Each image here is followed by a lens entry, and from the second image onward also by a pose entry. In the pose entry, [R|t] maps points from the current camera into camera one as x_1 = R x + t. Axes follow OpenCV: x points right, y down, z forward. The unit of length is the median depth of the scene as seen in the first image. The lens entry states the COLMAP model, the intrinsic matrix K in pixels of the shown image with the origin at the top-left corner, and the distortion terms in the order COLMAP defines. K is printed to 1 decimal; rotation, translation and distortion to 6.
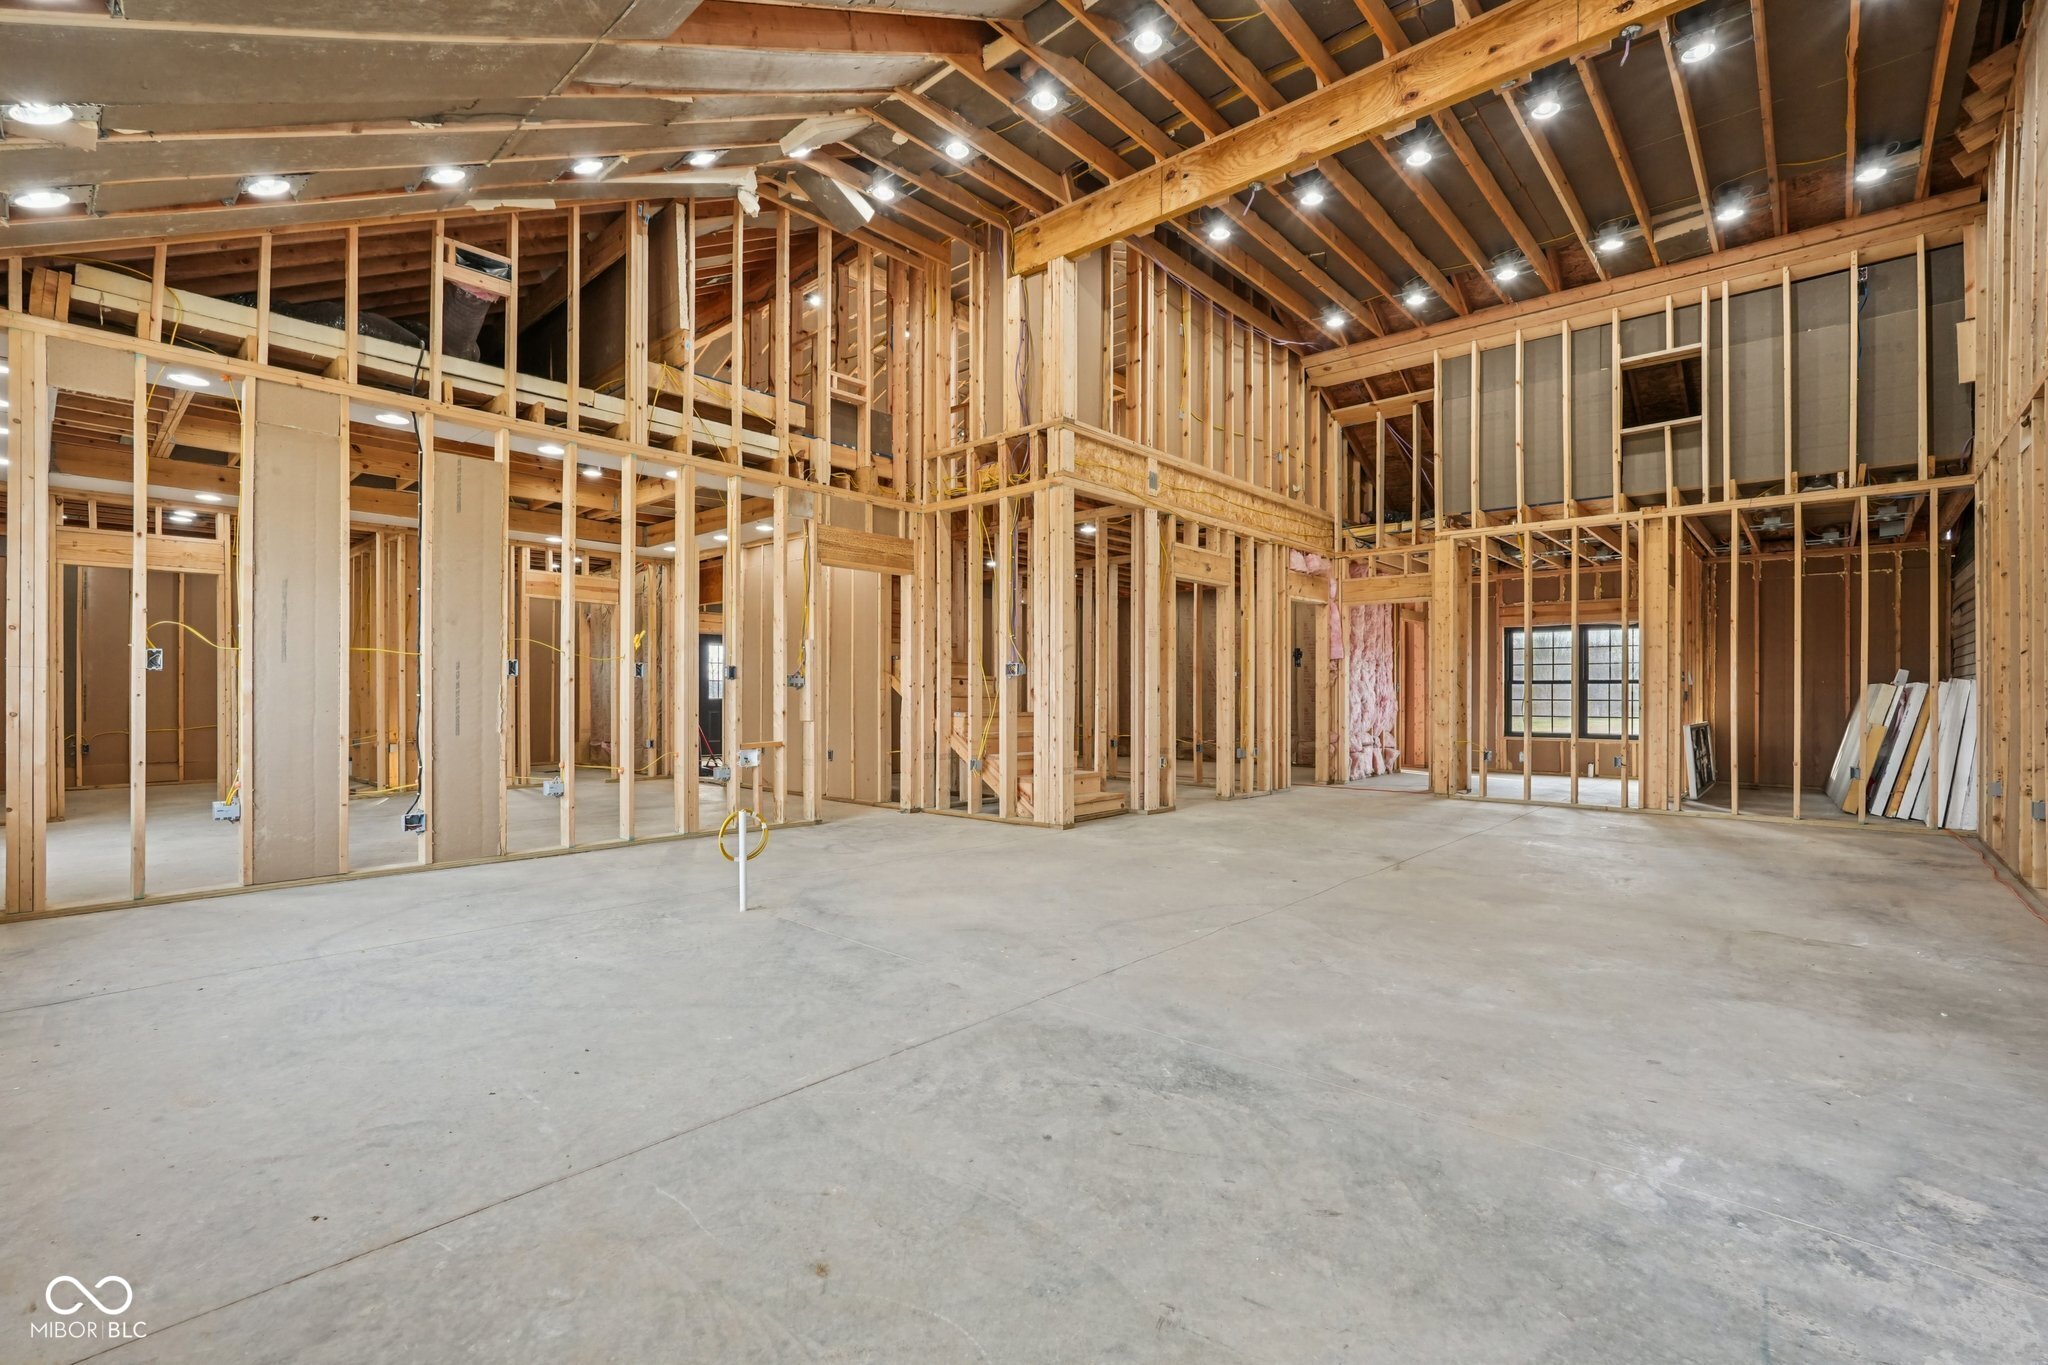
lens RADIAL K [[901.9, 0, 1006.7], [0, 901.9, 692.7], [0, 0, 1]] dist [-0.011738, 0.003169]
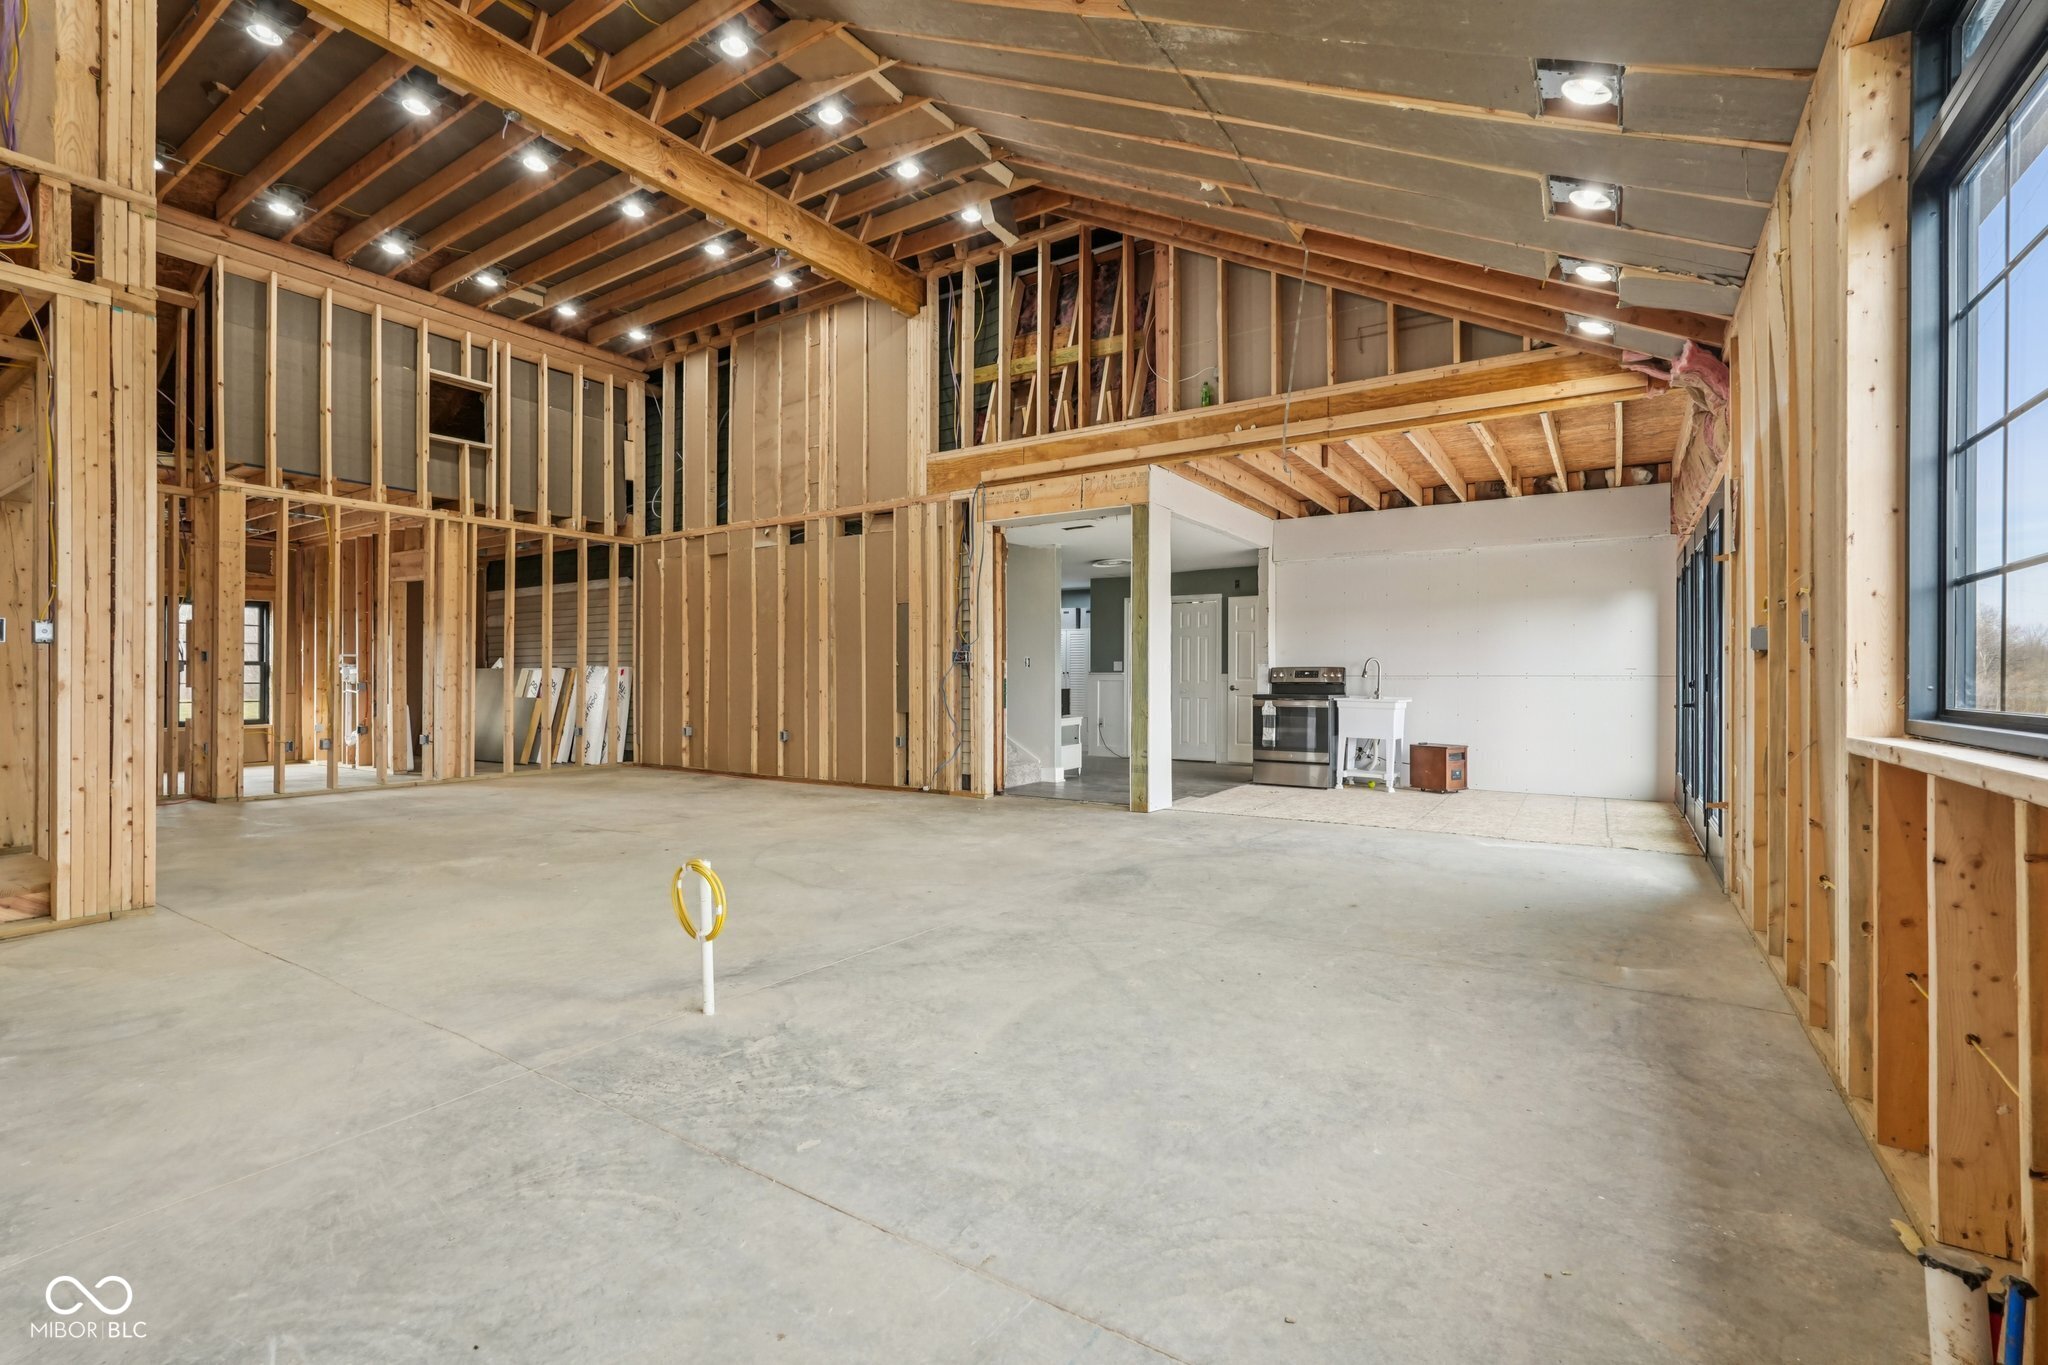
lens RADIAL K [[901.9, 0, 1030.5], [0, 901.9, 676.8], [0, 0, 1]] dist [-0.011738, 0.003169]
pose [[-0.166543, -0.001861, 0.986032, -0.894719], [-0.004354, 0.999990, 0.001152, -0.003831], [-0.986025, -0.004101, -0.166549, 0.809265]]
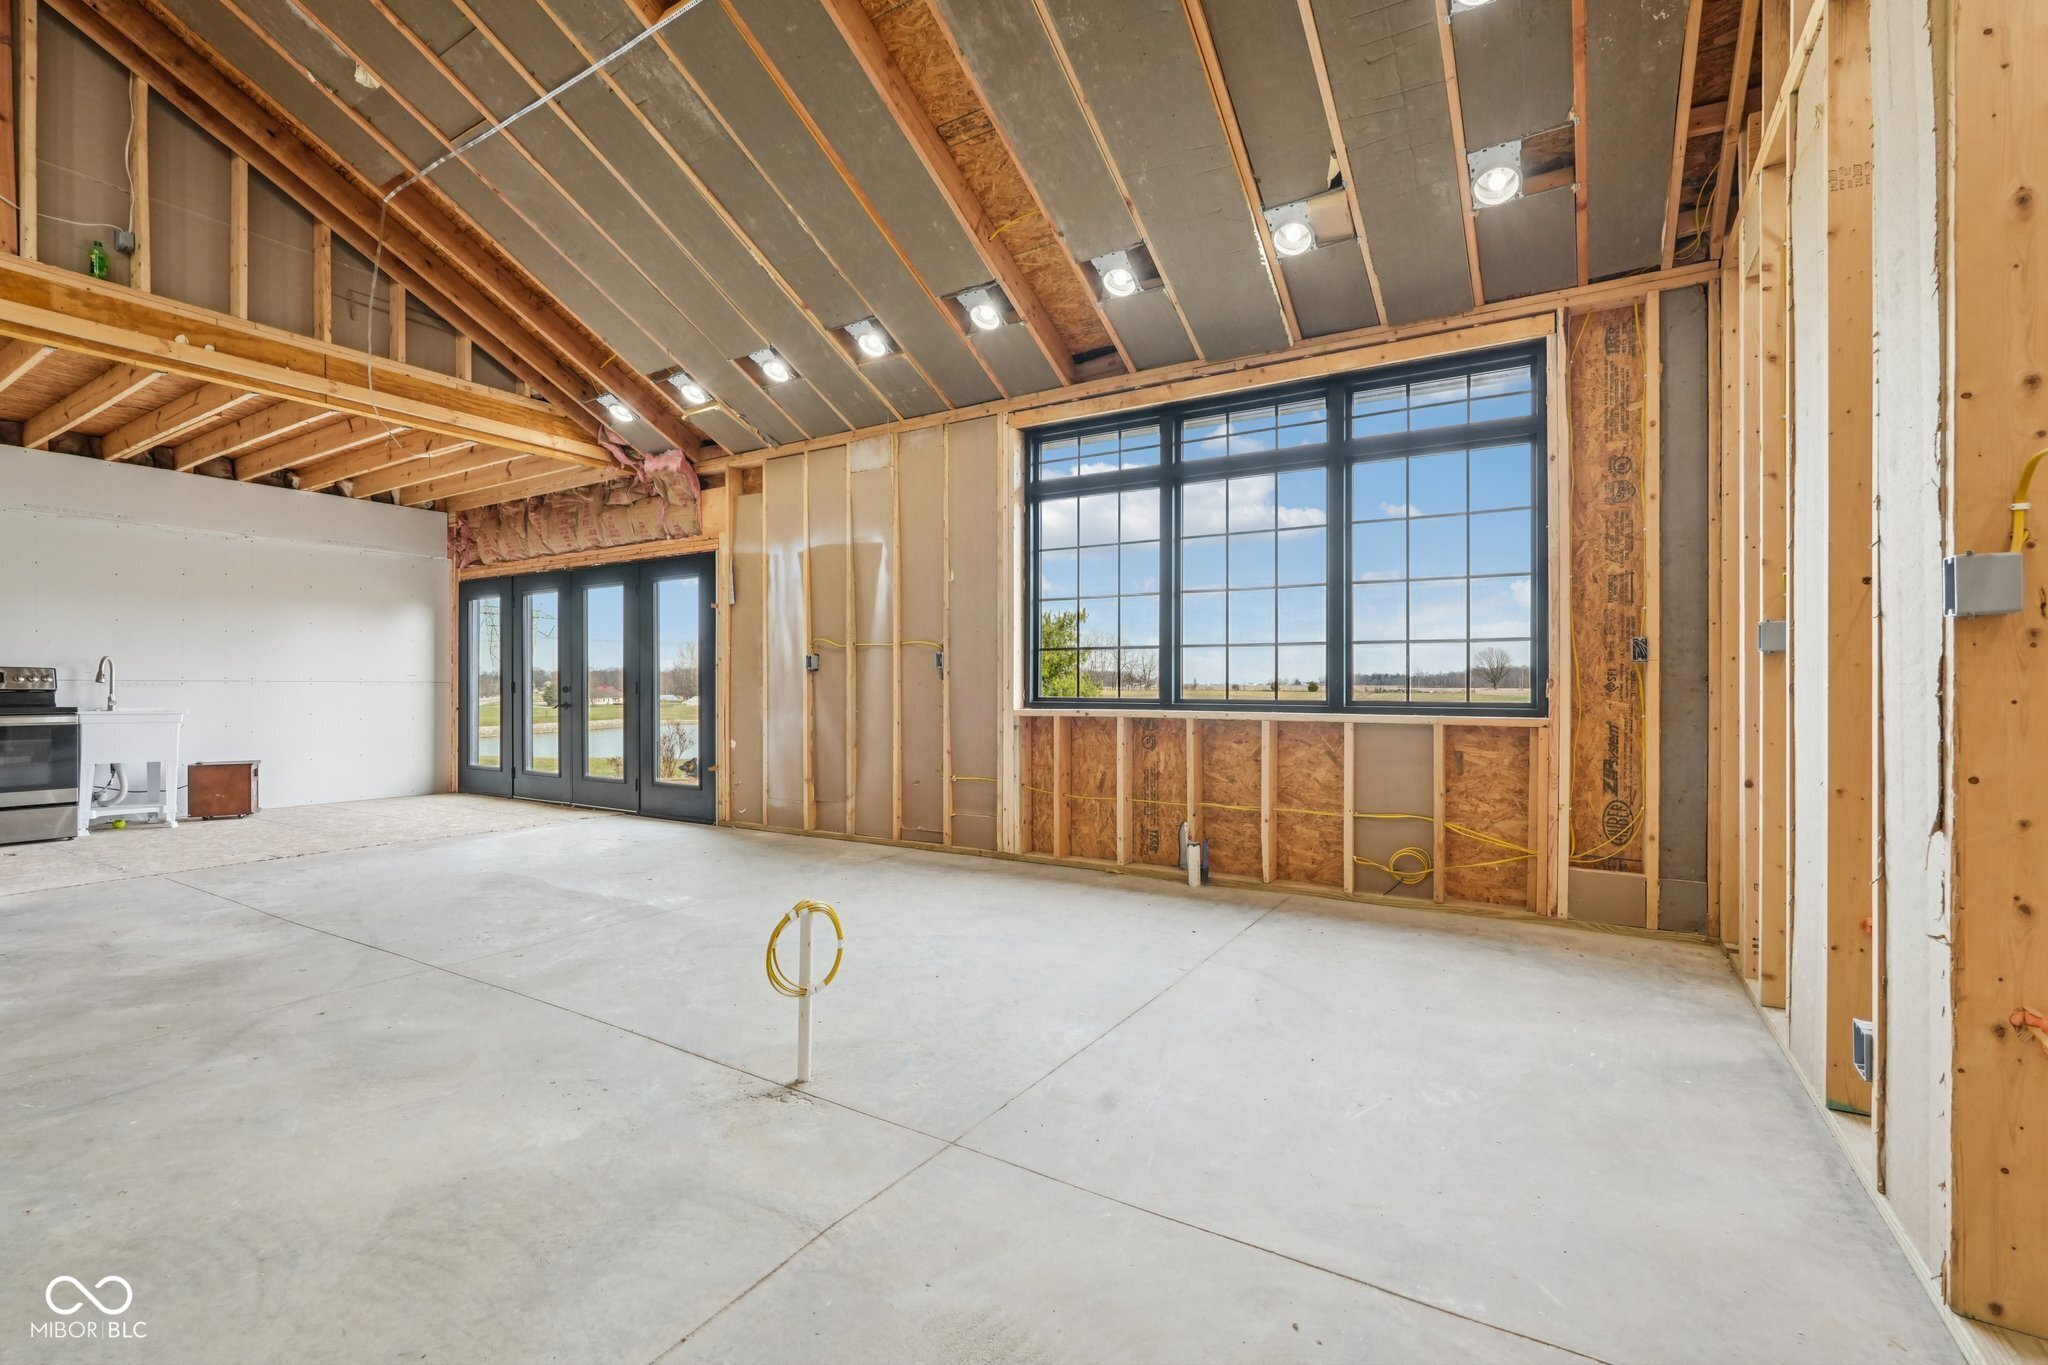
lens RADIAL K [[901.9, 0, 1025.7], [0, 901.9, 698.7], [0, 0, 1]] dist [-0.011738, 0.003169]
pose [[-0.981274, -0.004536, -0.192565, -0.293426], [-0.006229, 0.999947, 0.008185, 0.000553], [0.192518, 0.009231, -0.981250, 1.447290]]
